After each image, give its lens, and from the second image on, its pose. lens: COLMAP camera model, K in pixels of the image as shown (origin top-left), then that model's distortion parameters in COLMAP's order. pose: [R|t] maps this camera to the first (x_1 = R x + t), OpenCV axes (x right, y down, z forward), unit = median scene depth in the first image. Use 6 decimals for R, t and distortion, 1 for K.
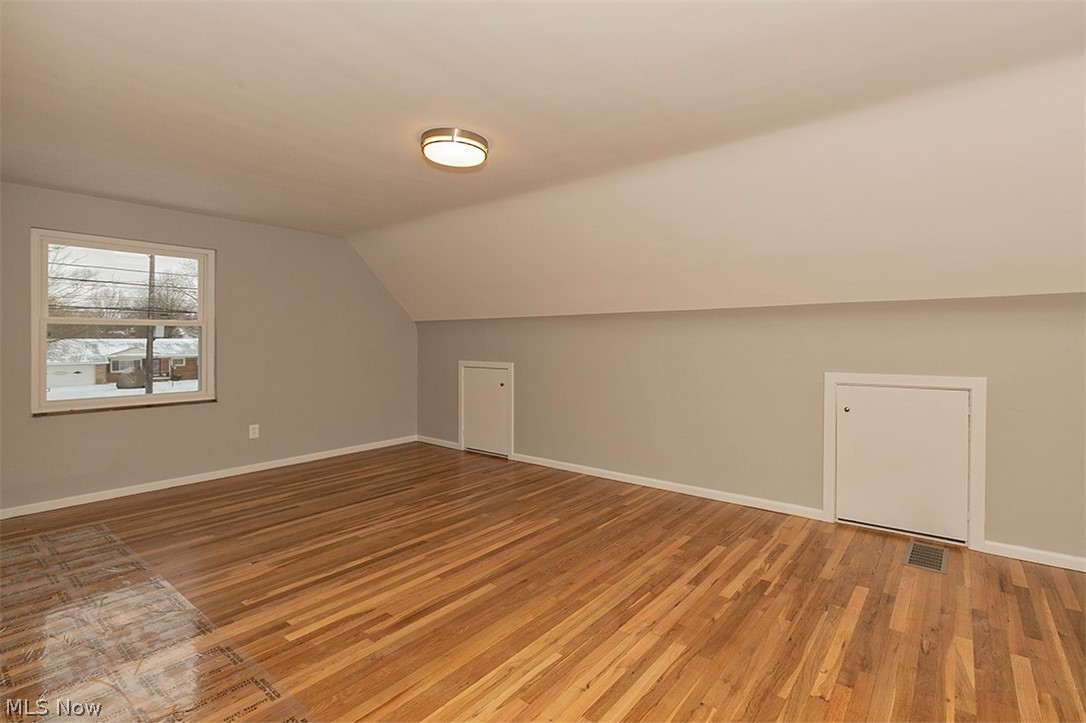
lens RADIAL K [[491.2, 0, 529.8], [0, 491.2, 350.1], [0, 0, 1]] dist [-0.001874, -0.000887]
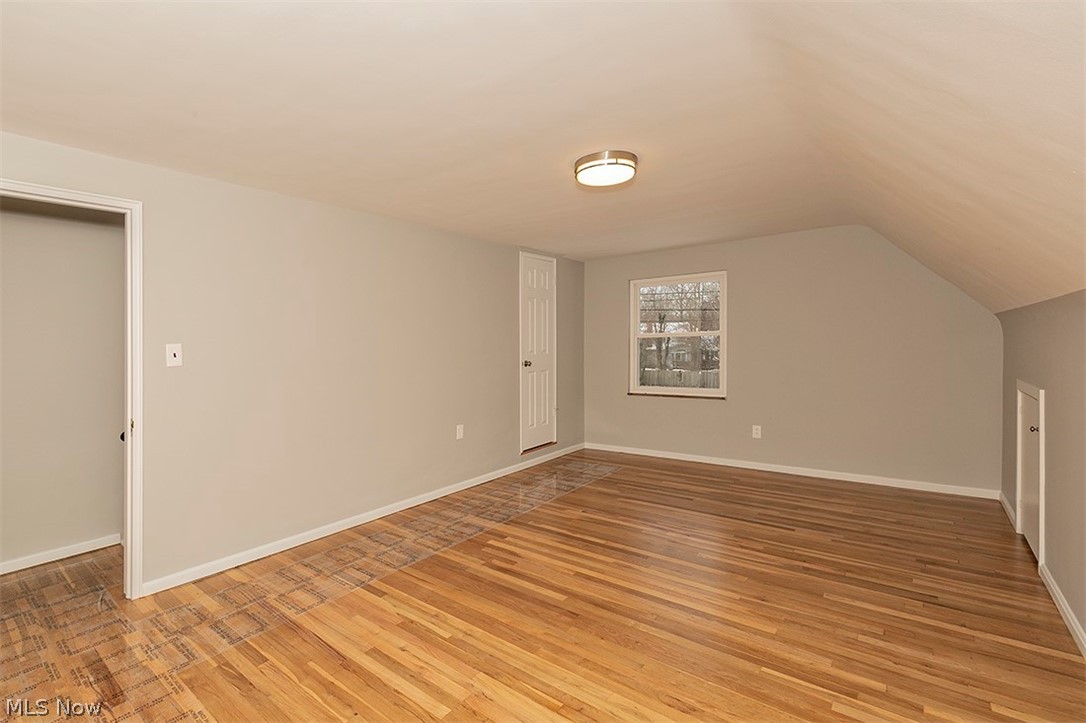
lens RADIAL K [[491.2, 0, 529.8], [0, 491.2, 350.1], [0, 0, 1]] dist [-0.001874, -0.000887]
pose [[0.042767, 0.010921, -0.999025, 0.859241], [0.007250, 0.999911, 0.011241, -0.051375], [0.999059, -0.007724, 0.042684, 0.802783]]
